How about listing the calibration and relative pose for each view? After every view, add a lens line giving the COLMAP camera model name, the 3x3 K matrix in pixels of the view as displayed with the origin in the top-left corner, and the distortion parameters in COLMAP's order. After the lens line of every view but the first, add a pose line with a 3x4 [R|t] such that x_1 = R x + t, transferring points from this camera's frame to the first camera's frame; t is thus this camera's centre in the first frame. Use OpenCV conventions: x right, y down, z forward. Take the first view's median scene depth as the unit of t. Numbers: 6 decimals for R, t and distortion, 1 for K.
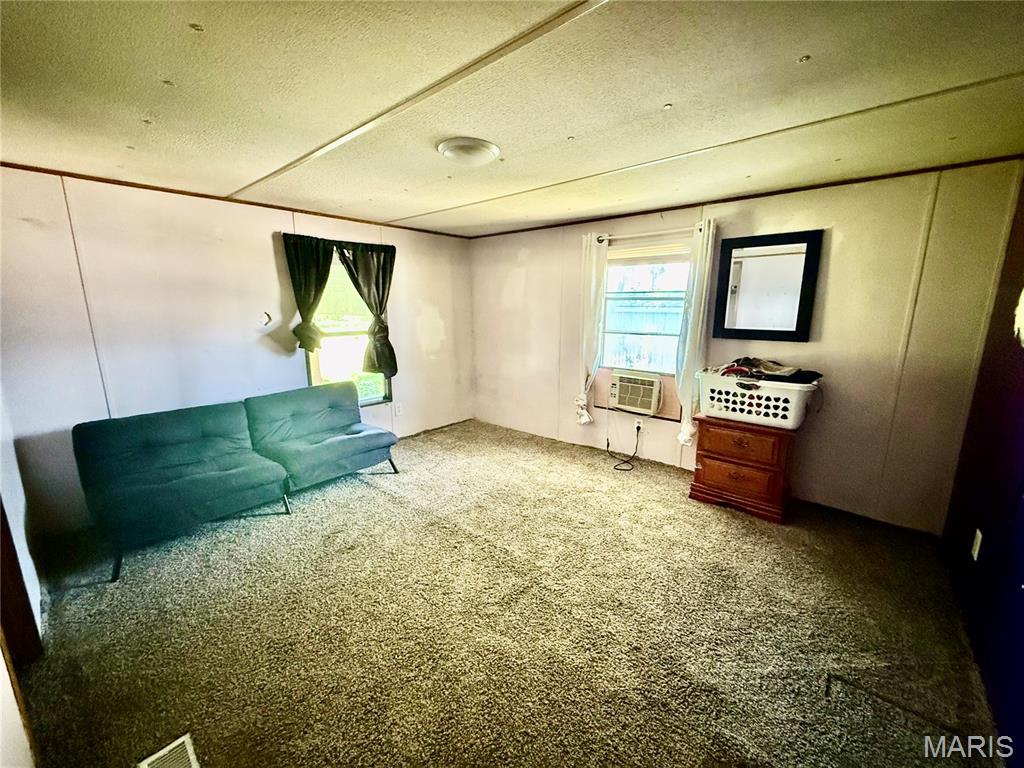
lens RADIAL K [[410.1, 0, 510.2], [0, 410.1, 385.1], [0, 0, 1]] dist [-0.002505, 0.001111]
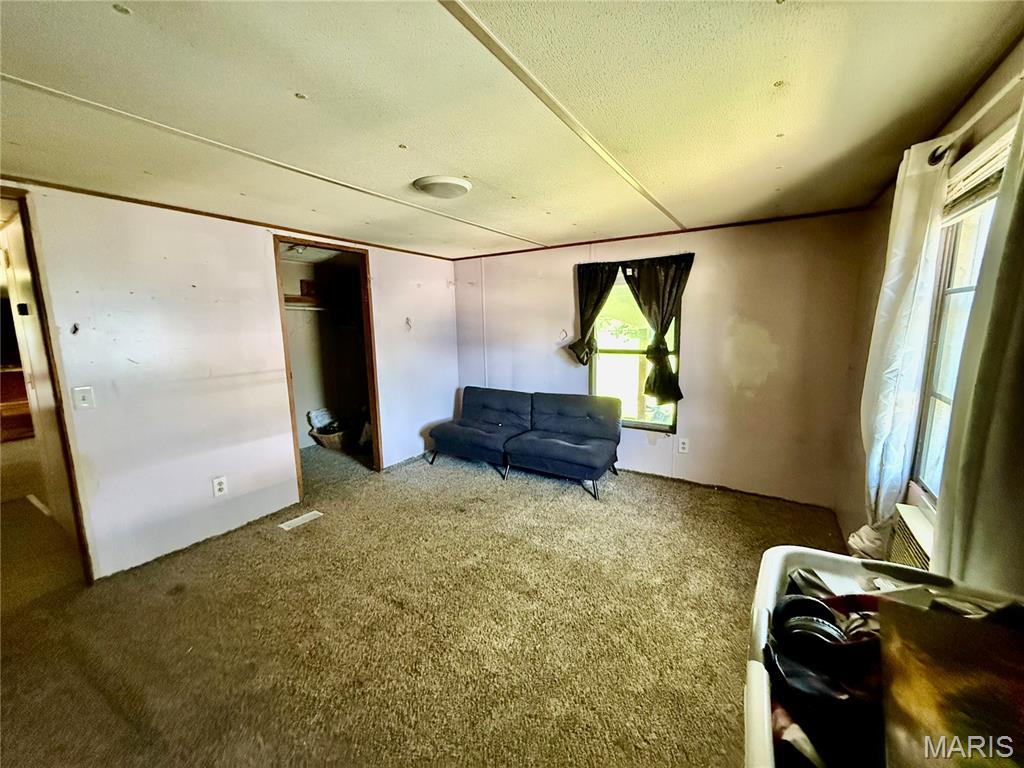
lens RADIAL K [[410.1, 0, 510.3], [0, 410.1, 386.6], [0, 0, 1]] dist [-0.002505, 0.001111]
pose [[0.145162, 0.150892, -0.977834, 0.578207], [-0.180426, 0.975768, 0.123789, -0.120278], [0.972818, 0.158457, 0.168869, 0.588961]]
